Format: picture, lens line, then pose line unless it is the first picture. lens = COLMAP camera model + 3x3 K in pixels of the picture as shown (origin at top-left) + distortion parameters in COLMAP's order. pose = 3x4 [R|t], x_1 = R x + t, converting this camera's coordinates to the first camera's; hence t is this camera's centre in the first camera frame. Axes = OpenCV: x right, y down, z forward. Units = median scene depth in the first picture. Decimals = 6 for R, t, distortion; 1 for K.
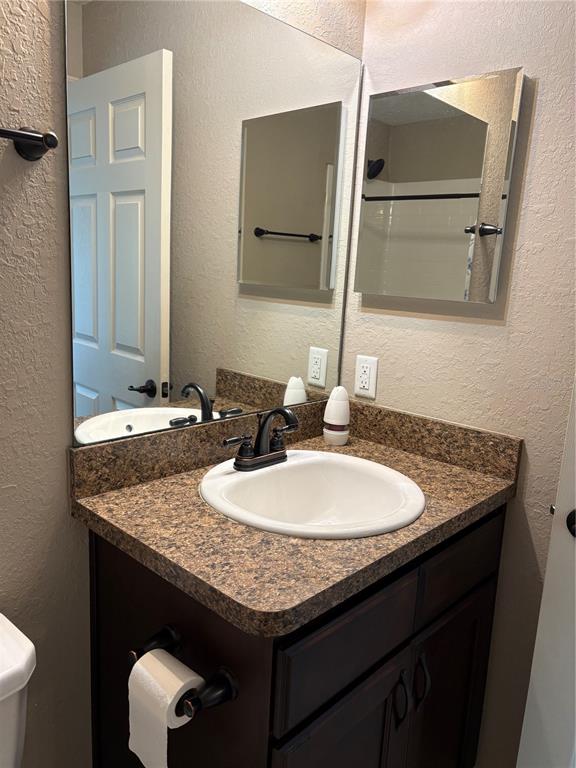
lens RADIAL K [[593.7, 0, 289.5], [0, 593.7, 386.5], [0, 0, 1]] dist [0.039845, -0.043640]
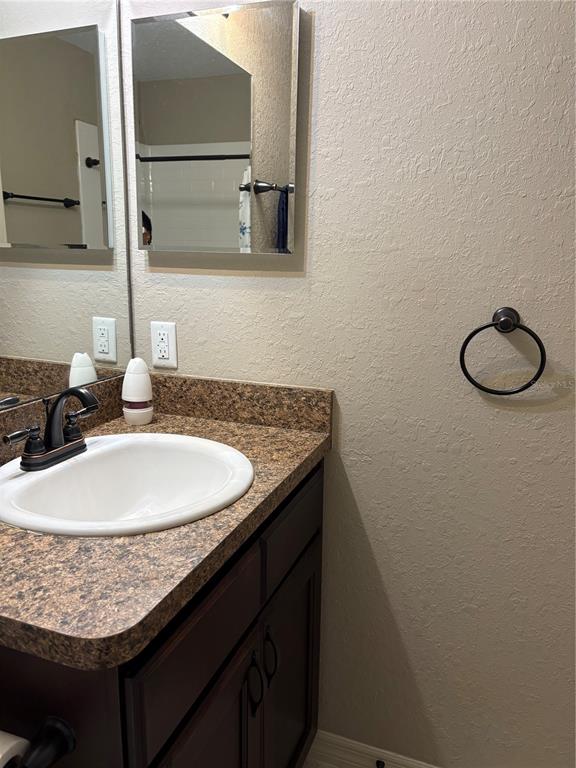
lens RADIAL K [[593.7, 0, 289.5], [0, 593.7, 386.5], [0, 0, 1]] dist [0.039845, -0.043640]
pose [[0.923027, -0.121213, 0.365142, -0.039641], [0.107594, 0.992531, 0.057499, 0.018263], [-0.369385, -0.013787, 0.929174, 0.110500]]
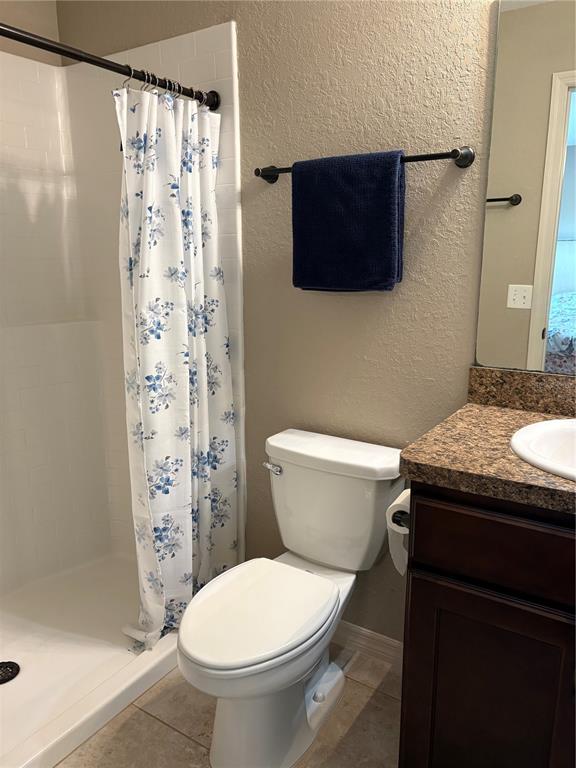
lens RADIAL K [[596.6, 0, 285.4], [0, 596.6, 387.5], [0, 0, 1]] dist [0.045948, -0.002142]
pose [[0.177577, 0.159208, -0.971143, 0.807411], [-0.188476, 0.974062, 0.125223, 0.050279], [0.965890, 0.160801, 0.202978, 0.244419]]
